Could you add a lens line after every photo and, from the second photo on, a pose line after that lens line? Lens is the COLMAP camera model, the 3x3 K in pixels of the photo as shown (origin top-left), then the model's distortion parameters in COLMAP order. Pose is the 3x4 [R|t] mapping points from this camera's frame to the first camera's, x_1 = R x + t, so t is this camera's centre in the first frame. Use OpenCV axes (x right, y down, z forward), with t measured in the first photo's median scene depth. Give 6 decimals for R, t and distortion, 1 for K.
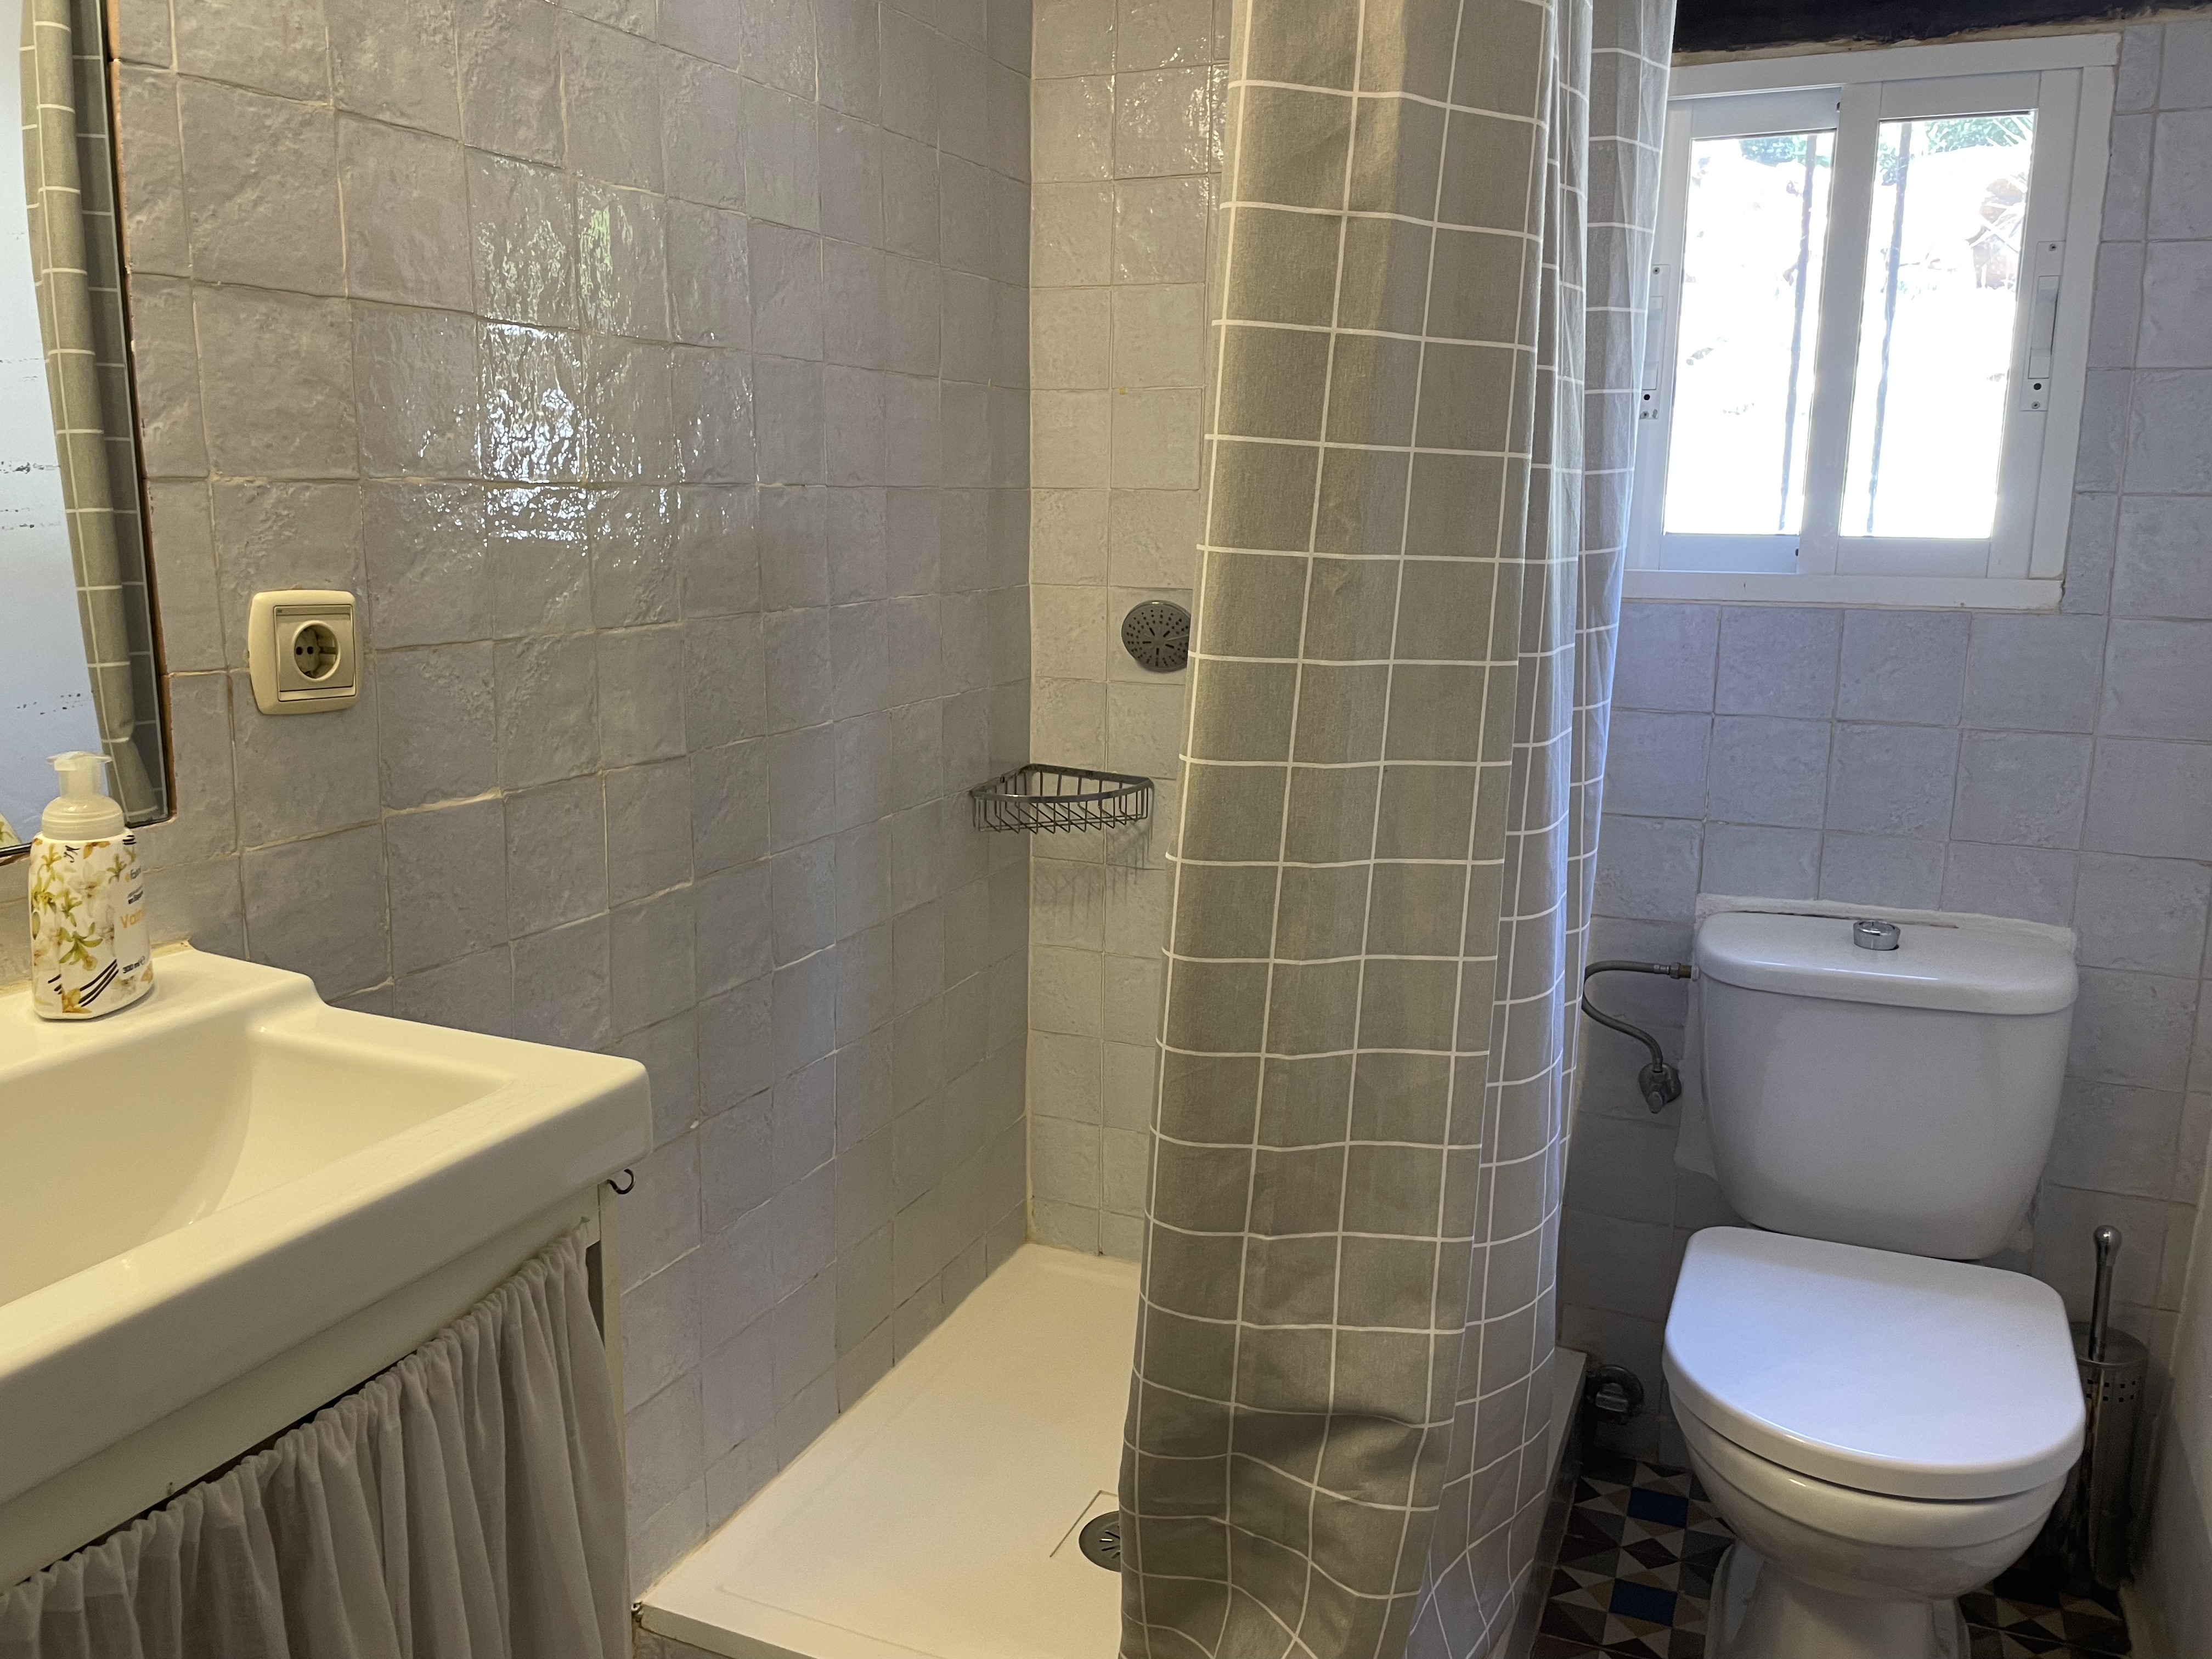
lens RADIAL K [[1703.3, 0, 1103.7], [0, 1703.3, 805.8], [0, 0, 1]] dist [0.072495, -0.086466]
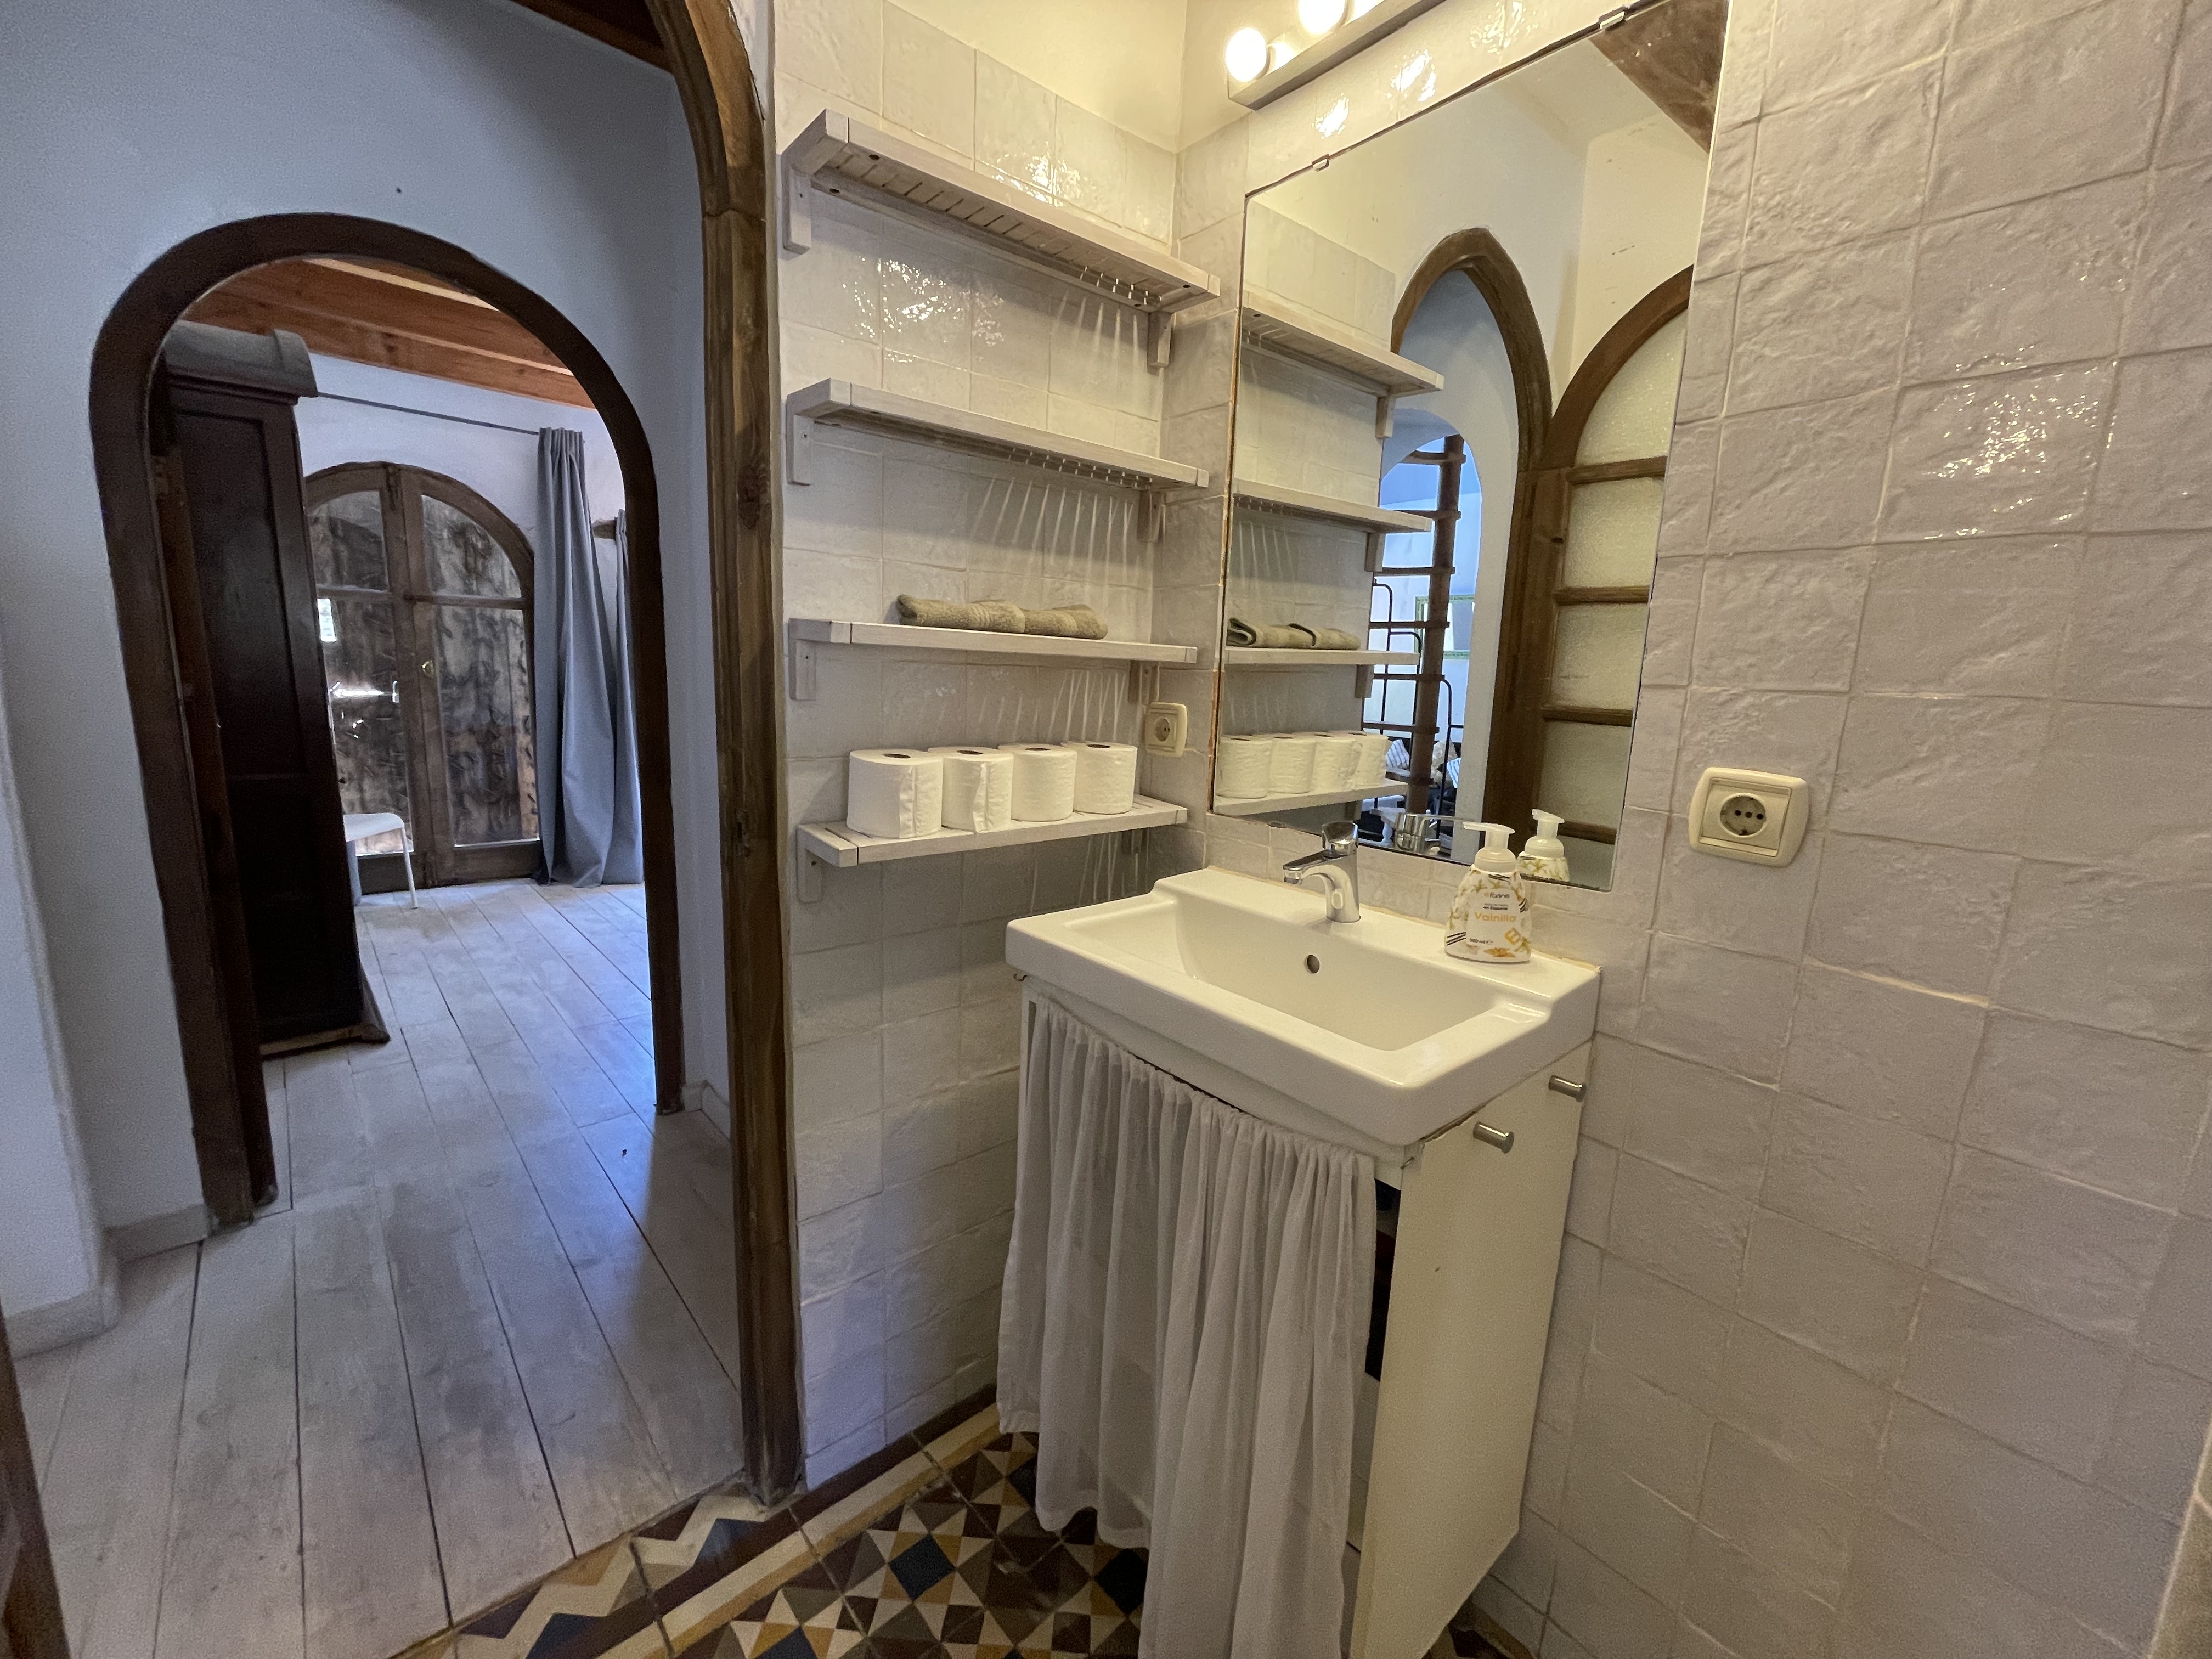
lens RADIAL K [[902.2, 0, 1105.0], [0, 902.2, 824.0], [0, 0, 1]] dist [0.002618, 0.000585]
pose [[-0.425053, 0.135767, -0.894928, 0.322750], [-0.207284, 0.947815, 0.242241, -0.124744], [0.881115, 0.288470, -0.374730, 0.680374]]
